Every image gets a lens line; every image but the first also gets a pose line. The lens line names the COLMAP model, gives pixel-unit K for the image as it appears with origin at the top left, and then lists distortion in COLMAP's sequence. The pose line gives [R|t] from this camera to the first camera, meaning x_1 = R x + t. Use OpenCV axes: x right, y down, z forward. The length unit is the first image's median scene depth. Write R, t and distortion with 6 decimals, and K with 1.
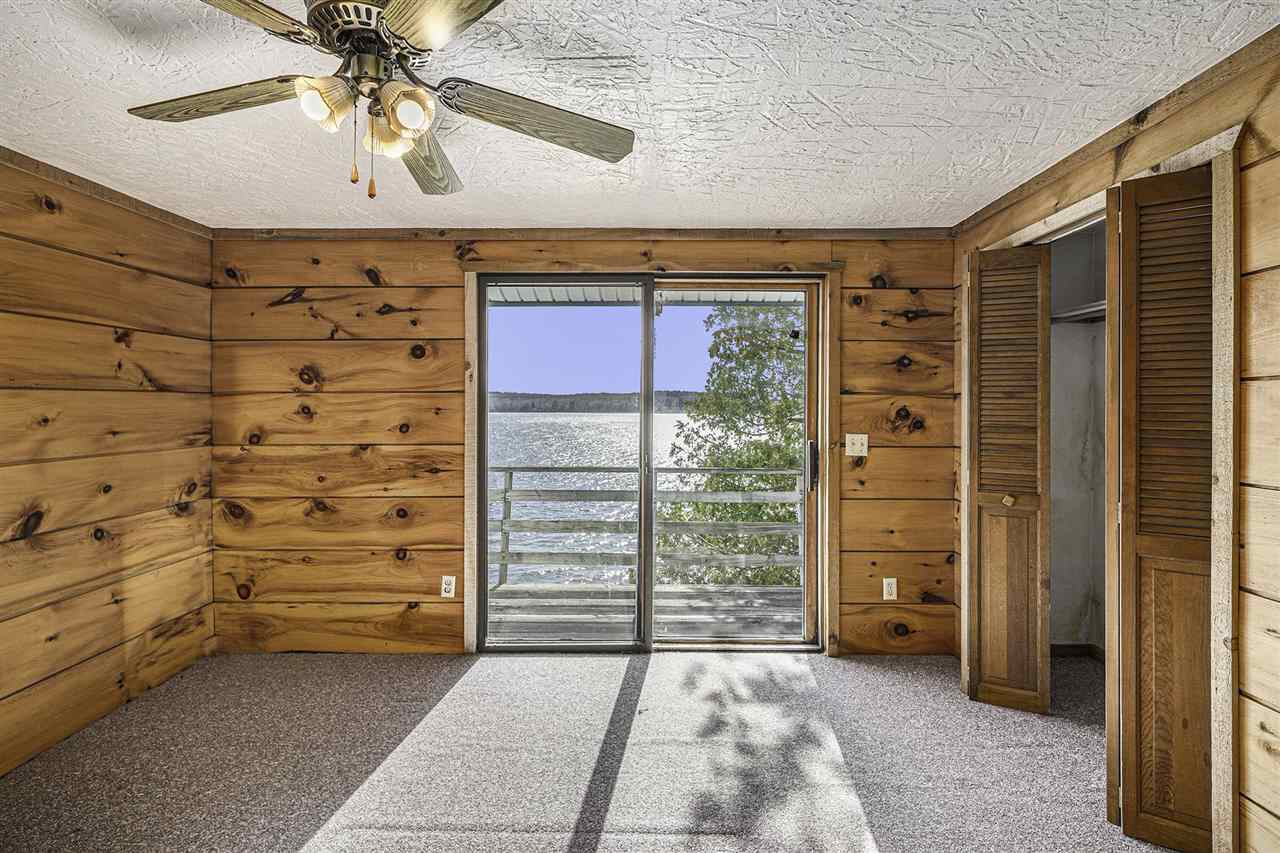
lens RADIAL K [[567.0, 0, 656.5], [0, 567.0, 412.5], [0, 0, 1]] dist [0.000037, -0.010498]
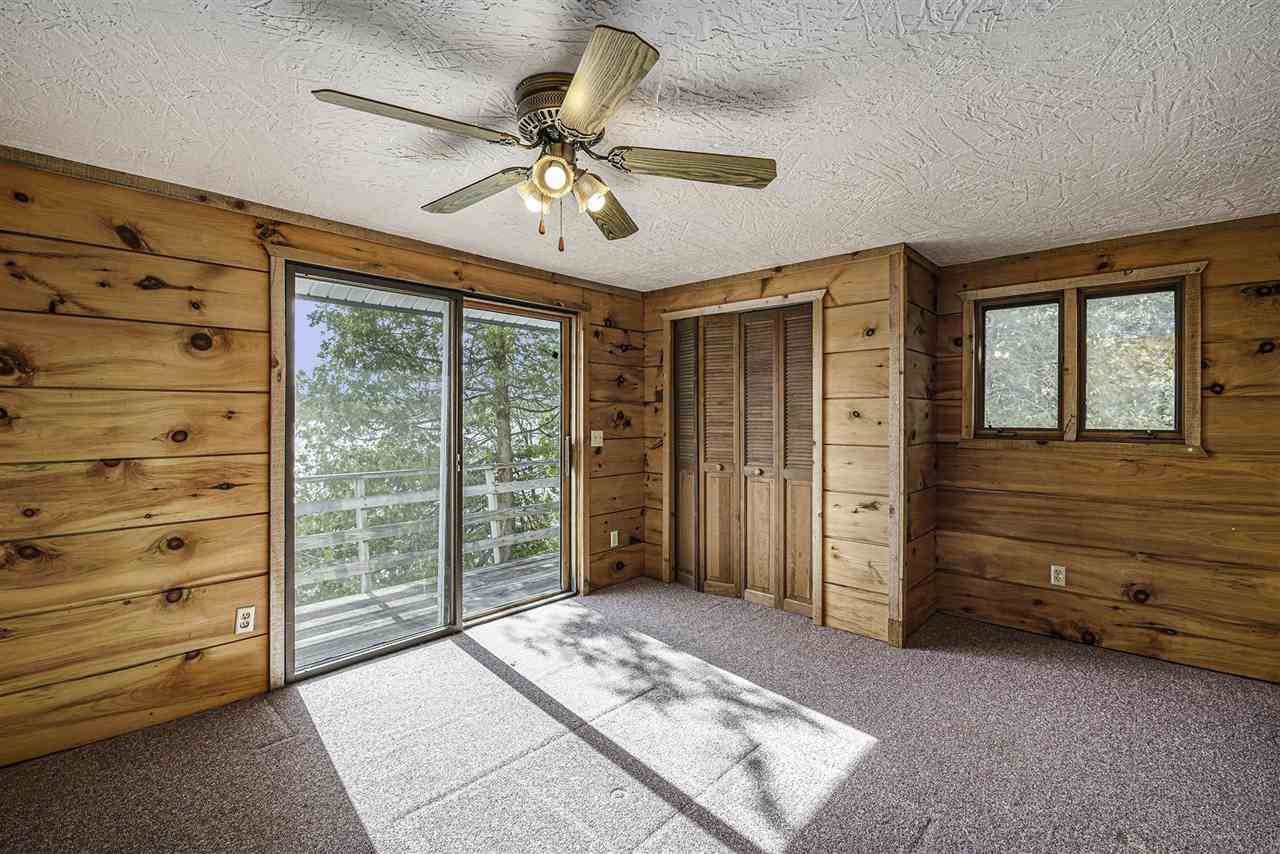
lens RADIAL K [[554.4, 0, 647.8], [0, 554.4, 413.0], [0, 0, 1]] dist [0.002333, -0.009980]
pose [[0.678477, 0.000374, 0.734621, -0.568542], [0.004472, 0.999979, -0.004639, 0.002190], [-0.734608, 0.006433, 0.678462, -0.009678]]
